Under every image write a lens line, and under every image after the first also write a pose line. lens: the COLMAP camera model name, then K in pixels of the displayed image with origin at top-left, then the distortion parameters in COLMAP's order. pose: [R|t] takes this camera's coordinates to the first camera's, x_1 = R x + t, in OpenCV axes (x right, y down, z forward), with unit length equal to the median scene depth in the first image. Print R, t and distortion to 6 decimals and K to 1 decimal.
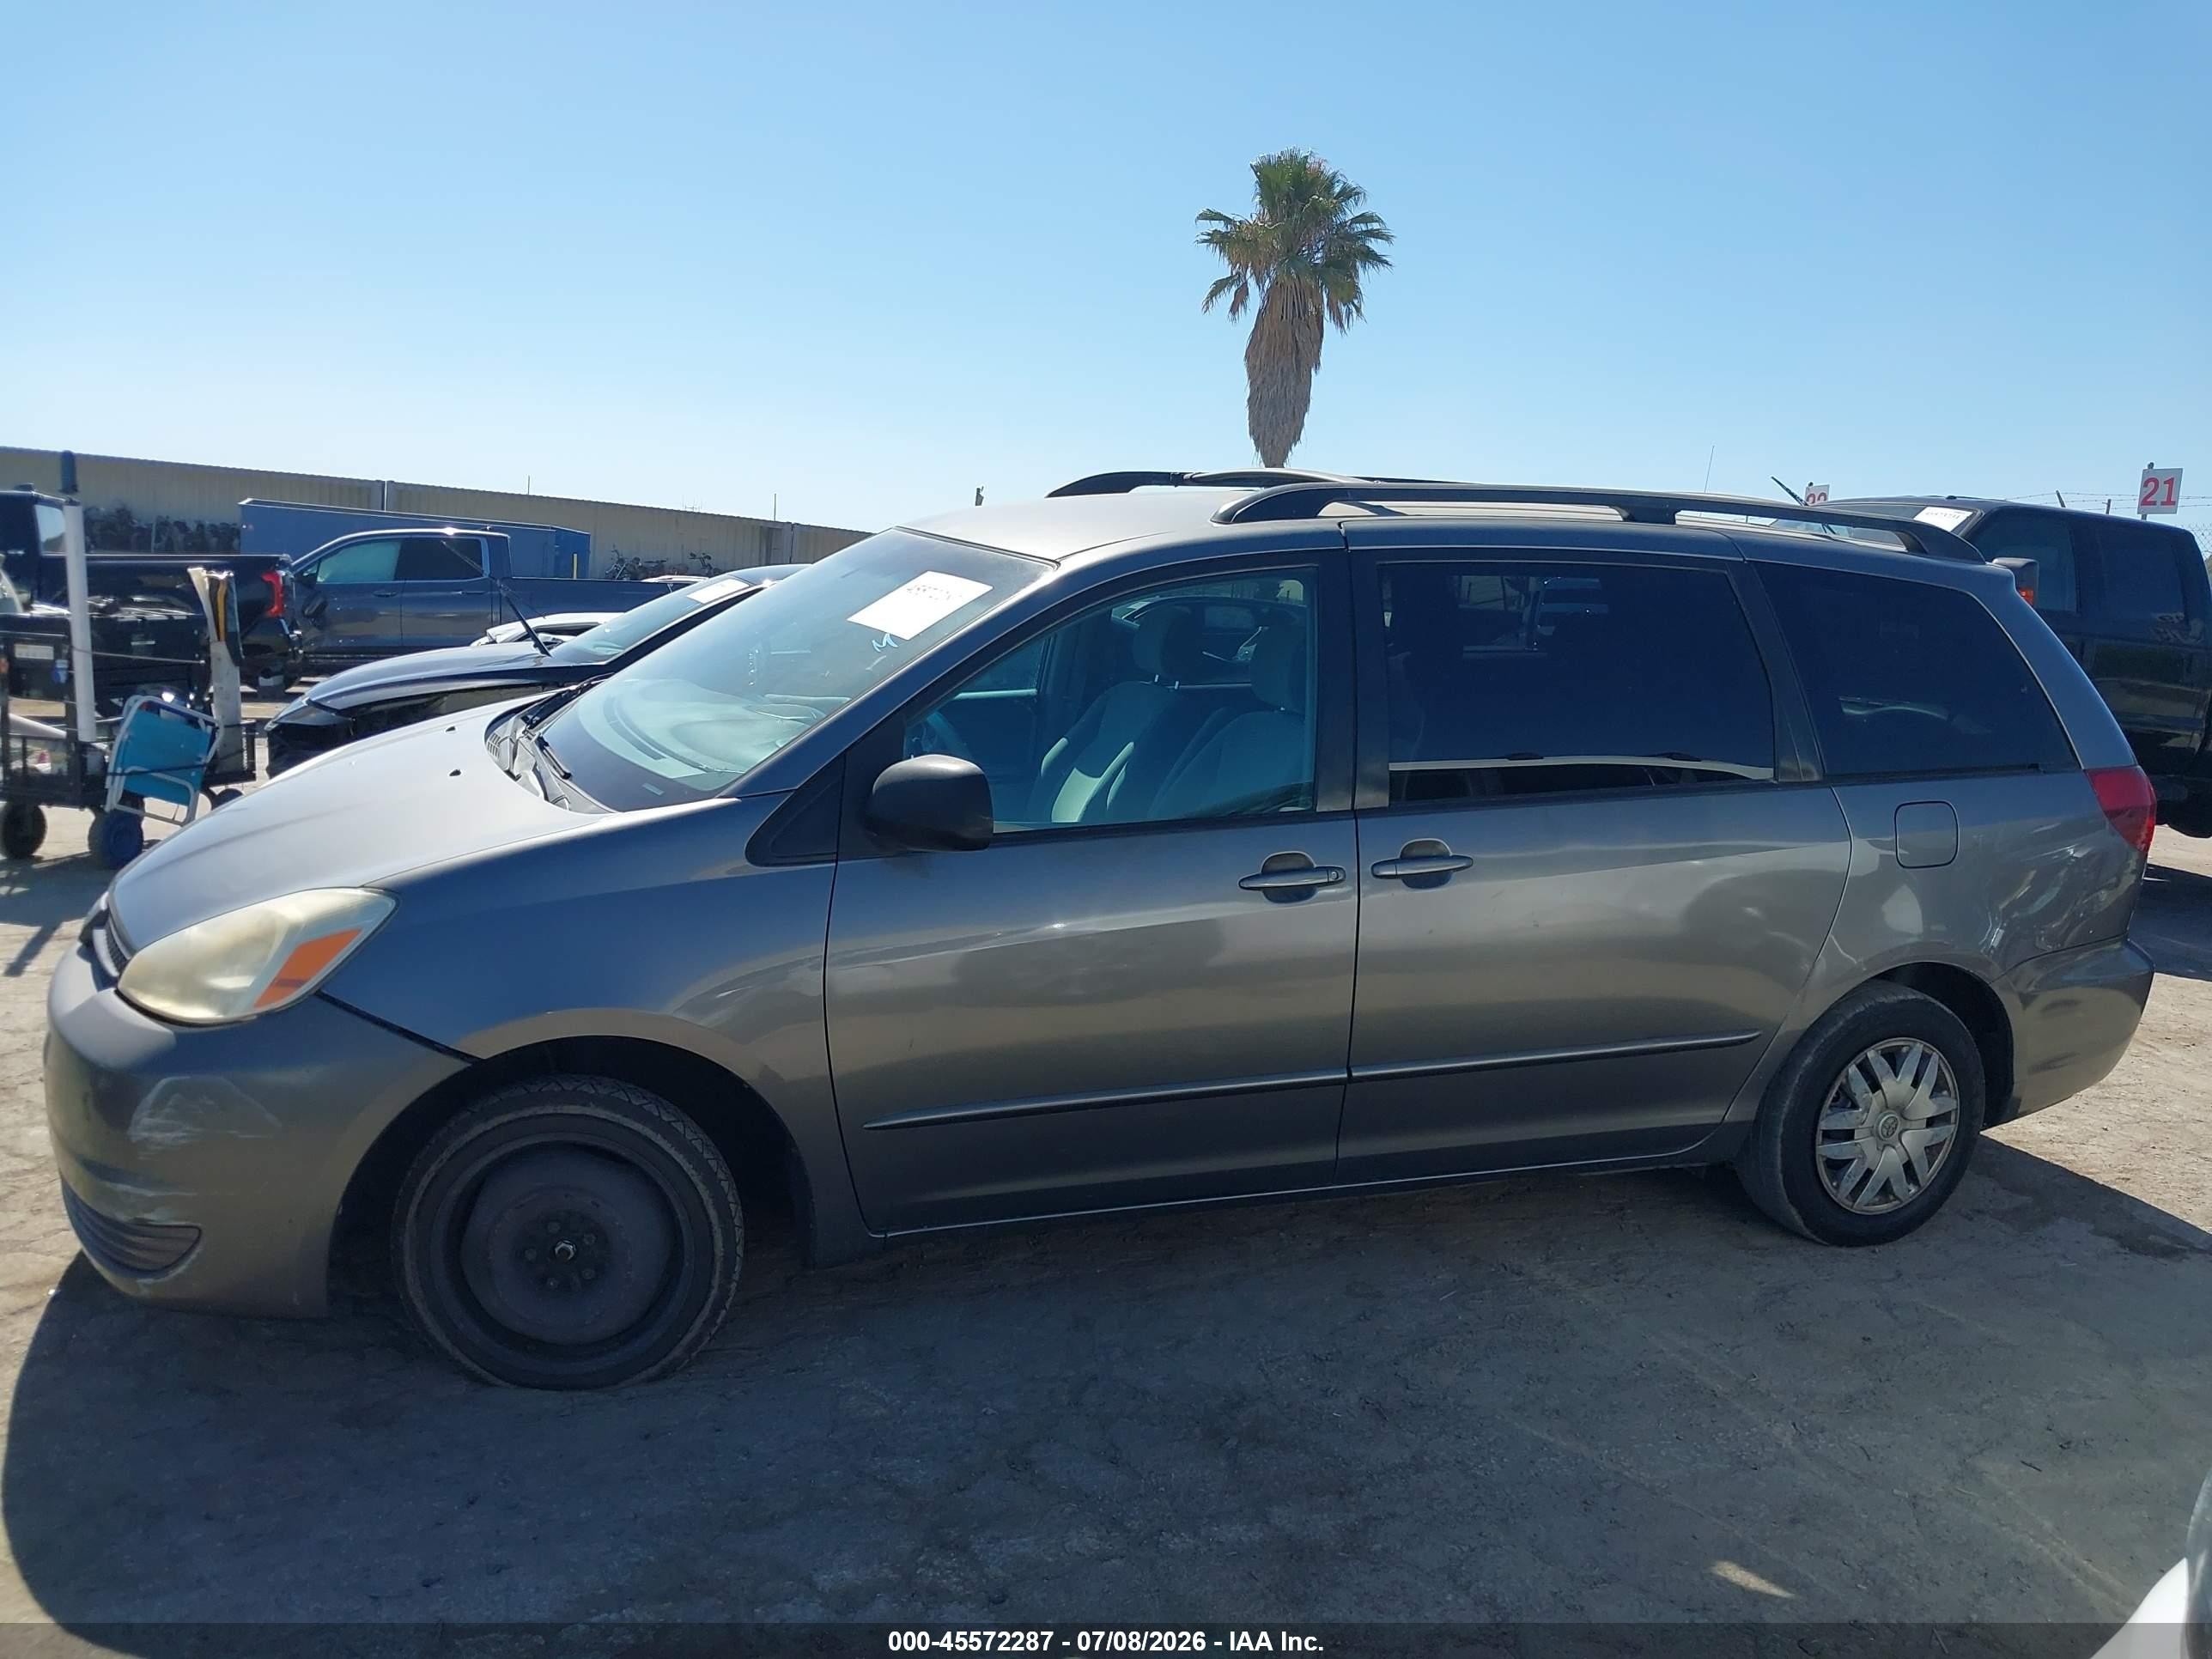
lens RADIAL K [[1801.7, 0, 1105.3], [0, 1801.7, 760.4], [0, 0, 1]] dist [0.017437, -0.062015]
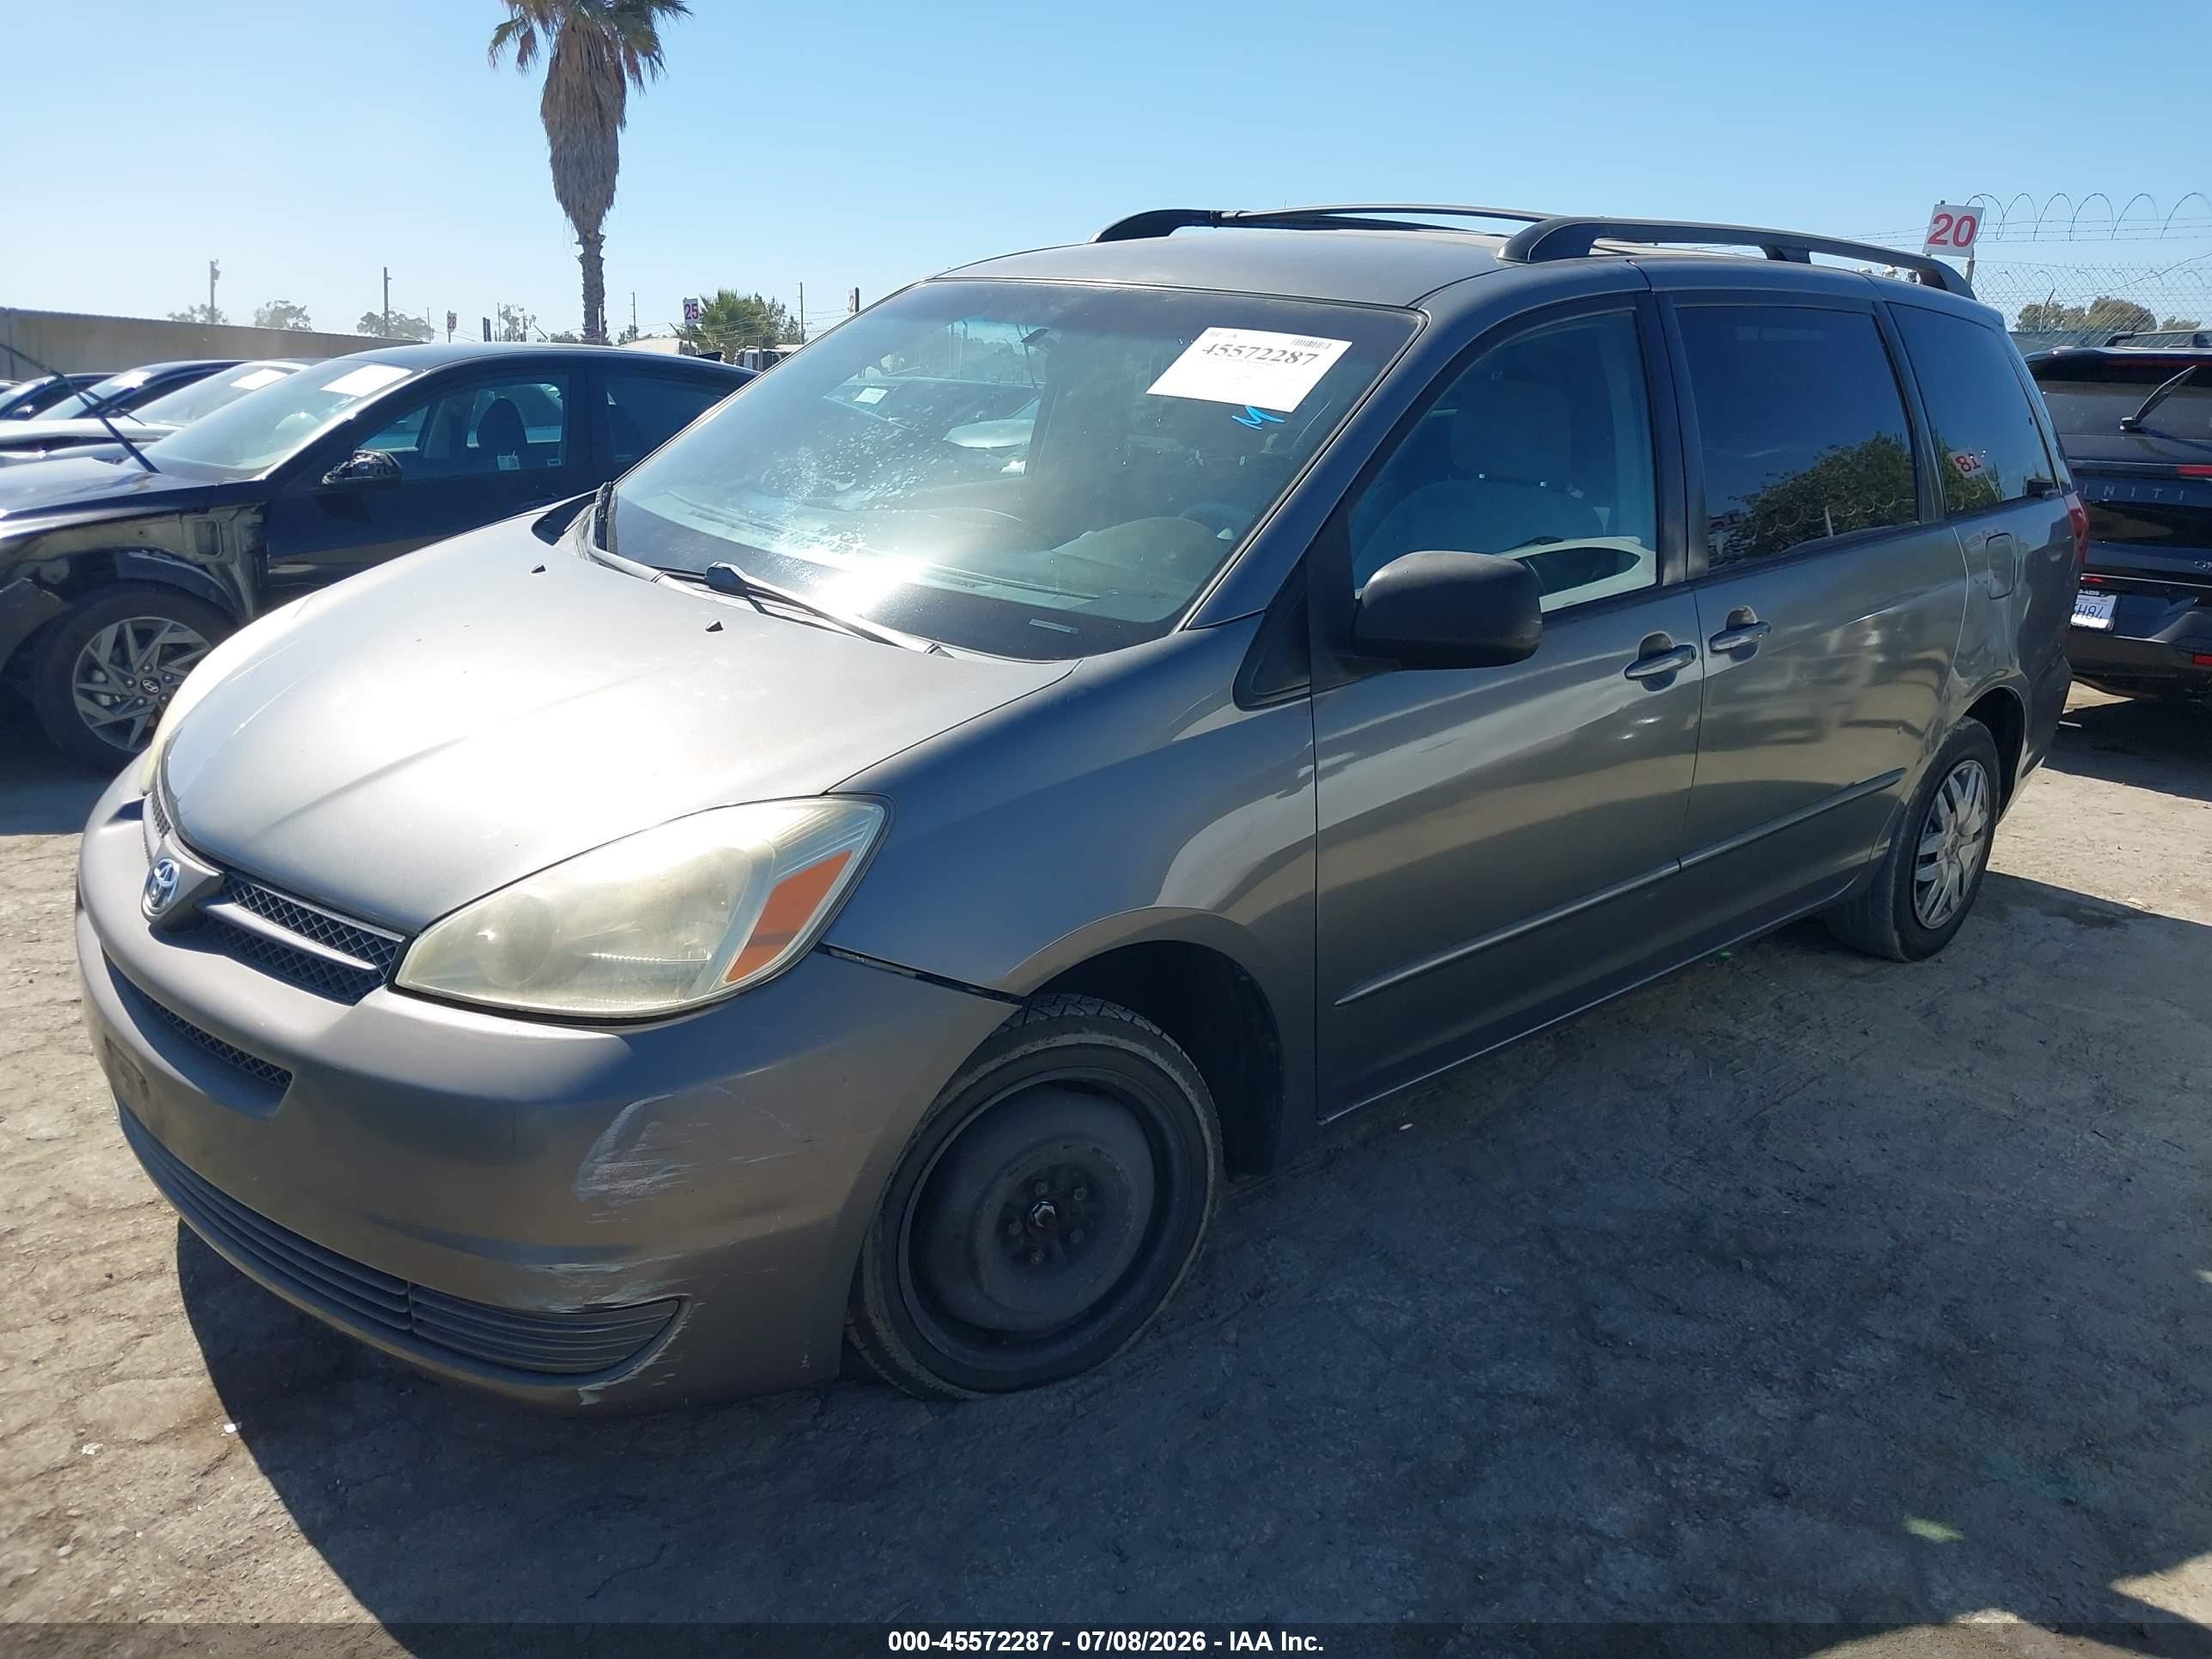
lens RADIAL K [[1801.7, 0, 1105.3], [0, 1801.7, 760.4], [0, 0, 1]] dist [0.017437, -0.062015]
pose [[0.923458, -0.117283, 0.365335, -0.536952], [0.071945, 0.988179, 0.135377, -0.028961], [-0.376894, -0.098731, 0.920979, 0.284732]]
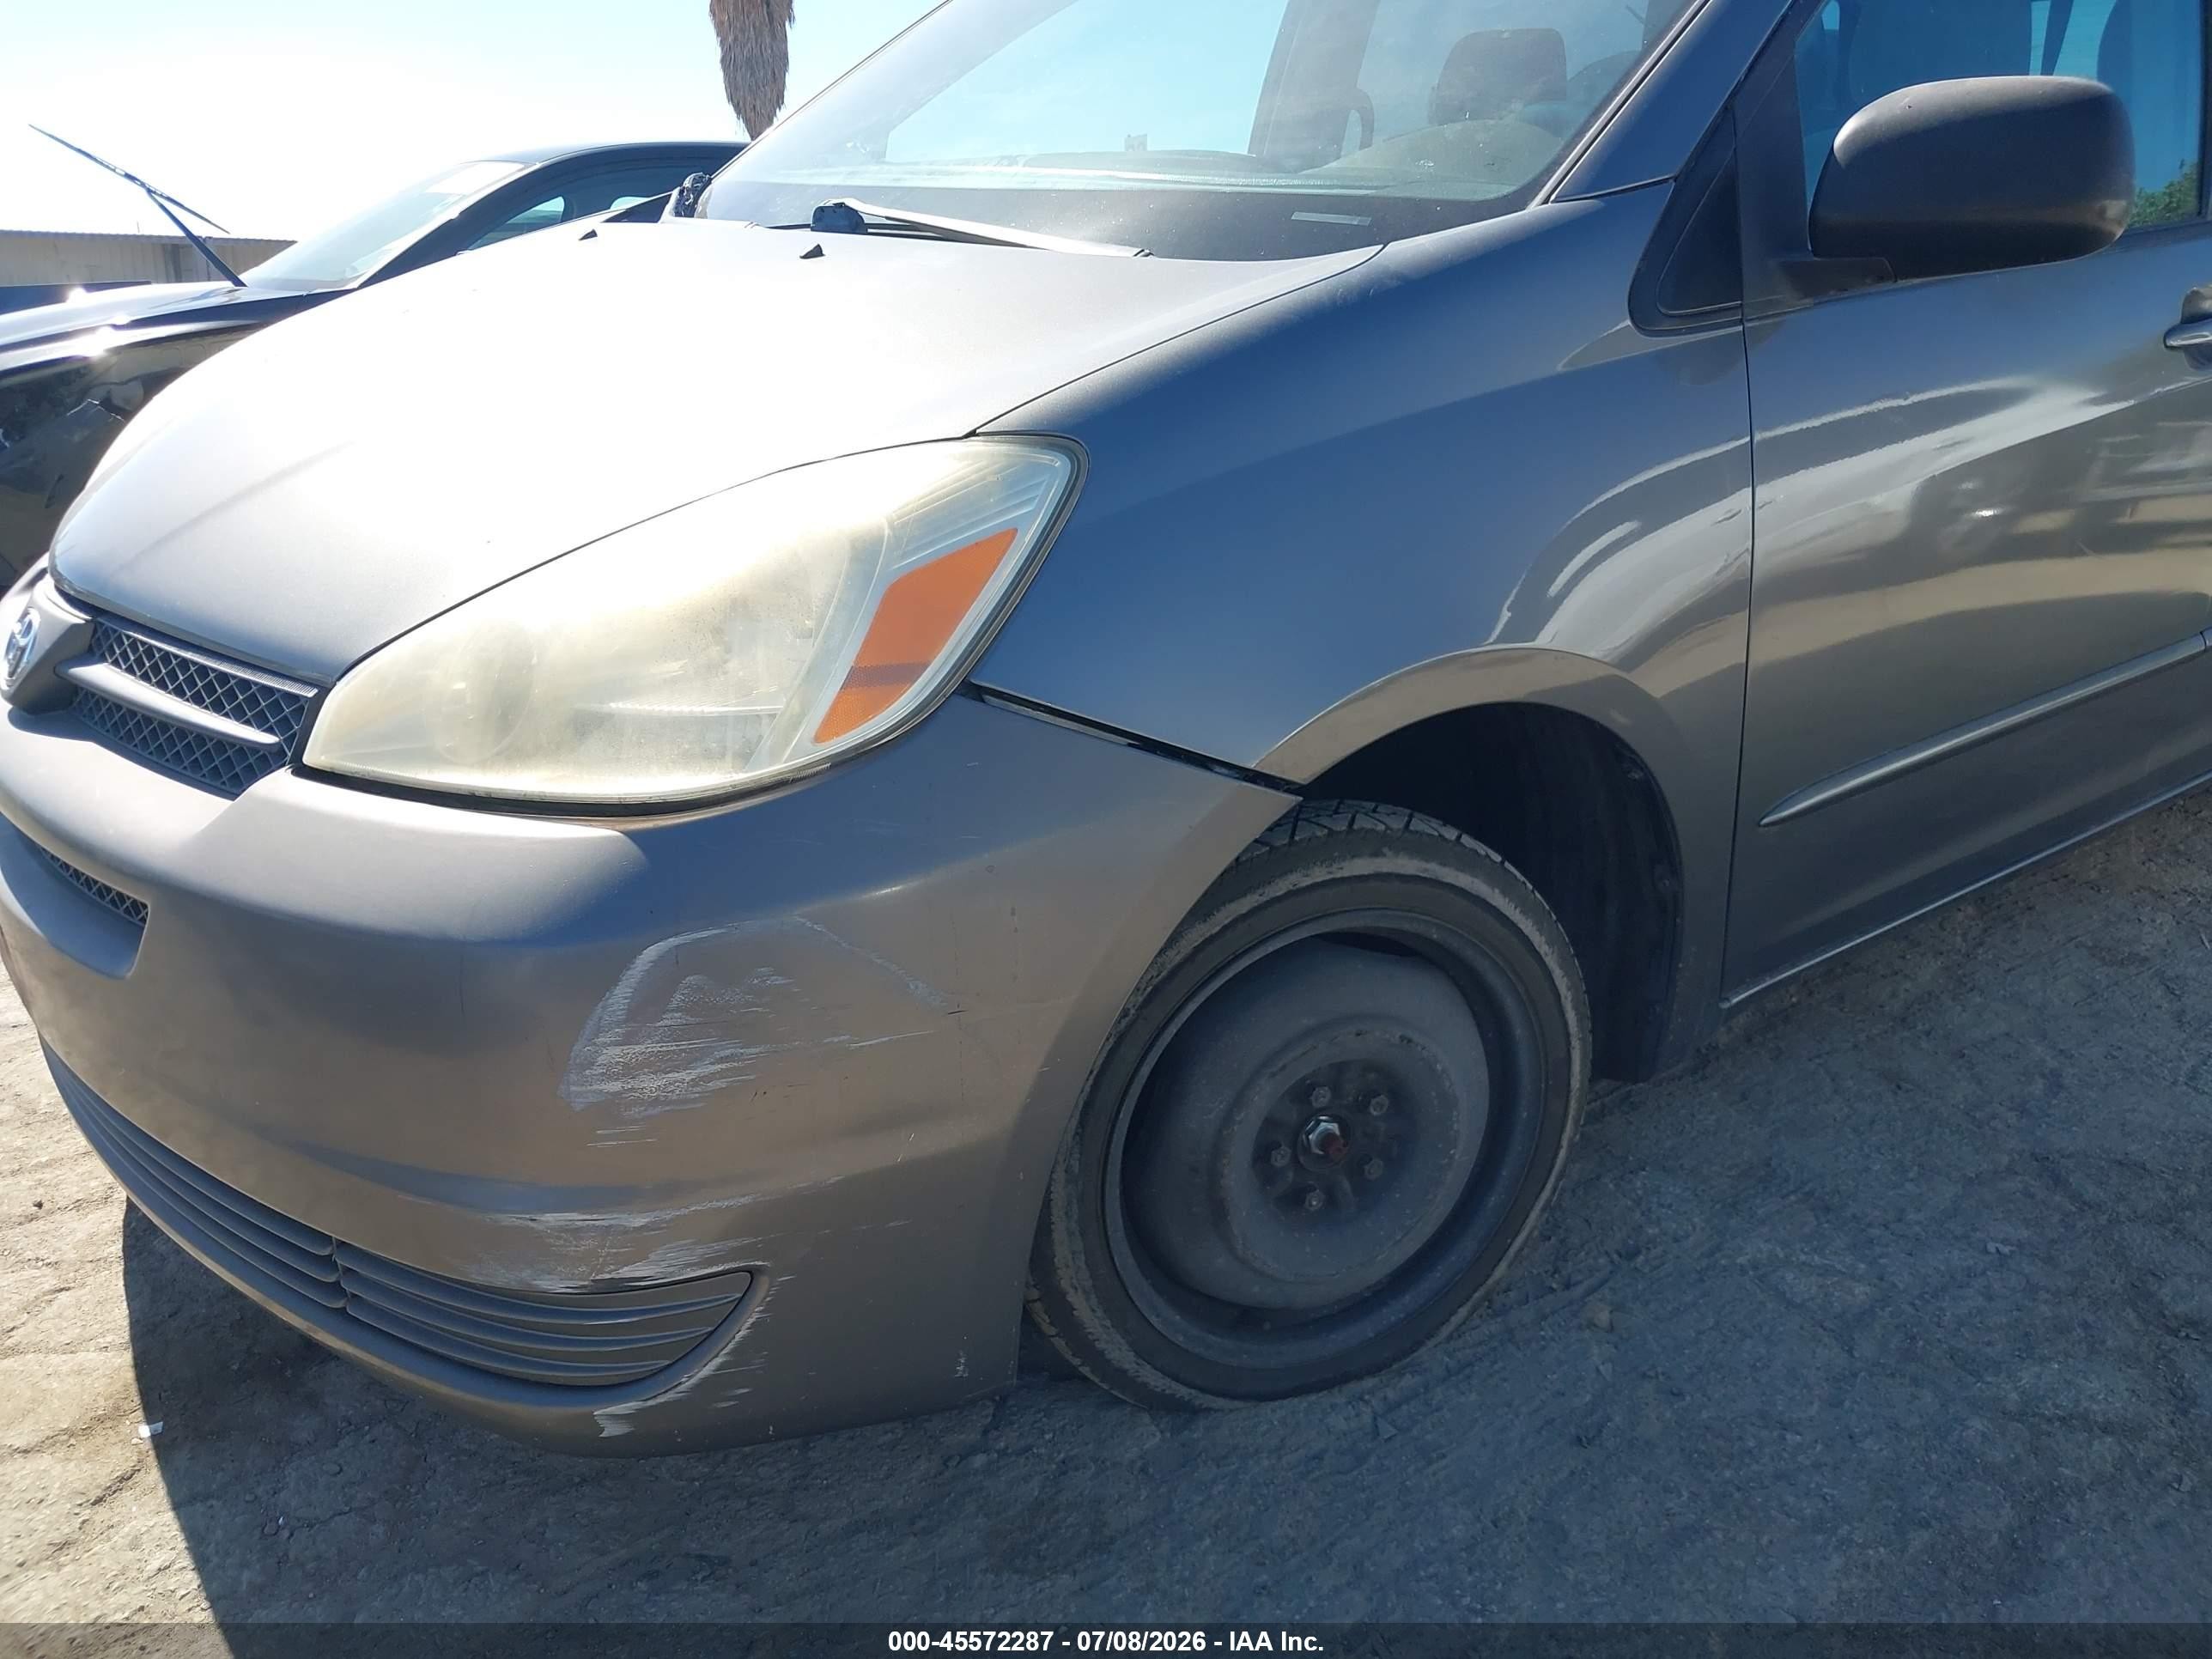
lens RADIAL K [[1829.8, 0, 1097.1], [0, 1829.8, 760.8], [0, 0, 1]] dist [-0.027638, 0.002956]
pose [[0.954703, -0.147774, 0.258272, -0.478355], [0.104334, 0.979107, 0.174539, 0.069237], [-0.278668, -0.139687, 0.950175, 0.538179]]
